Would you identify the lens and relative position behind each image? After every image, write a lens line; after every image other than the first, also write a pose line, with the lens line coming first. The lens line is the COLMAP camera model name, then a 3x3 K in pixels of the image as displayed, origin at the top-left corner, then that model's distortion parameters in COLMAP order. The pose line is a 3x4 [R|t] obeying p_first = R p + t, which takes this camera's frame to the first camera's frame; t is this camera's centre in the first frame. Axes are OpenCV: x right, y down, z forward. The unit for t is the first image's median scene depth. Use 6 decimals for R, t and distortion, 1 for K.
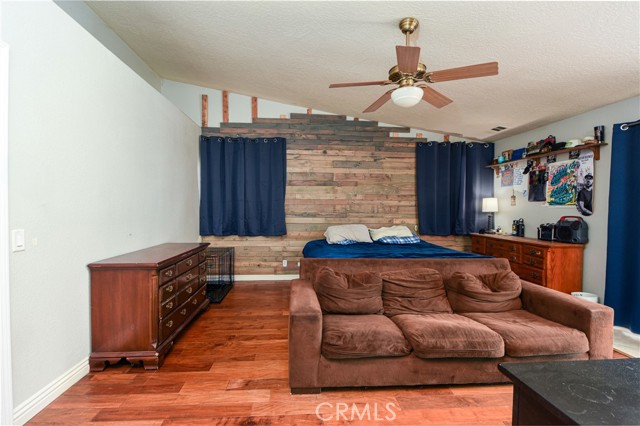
lens RADIAL K [[296.2, 0, 320.0], [0, 296.2, 213.0], [0, 0, 1]] dist [0.000279, -0.000198]
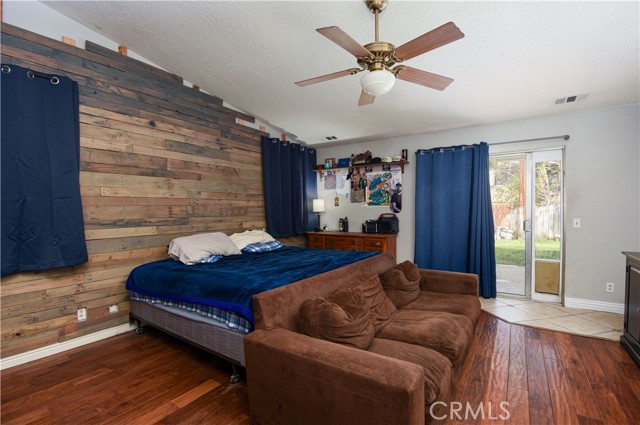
lens RADIAL K [[286.2, 0, 320.9], [0, 286.2, 216.4], [0, 0, 1]] dist [0.000676, -0.020771]
pose [[0.589894, -0.033493, 0.806786, -0.274158], [0.026401, 0.999405, 0.022185, -0.009567], [-0.807049, 0.008213, 0.590427, 0.345728]]
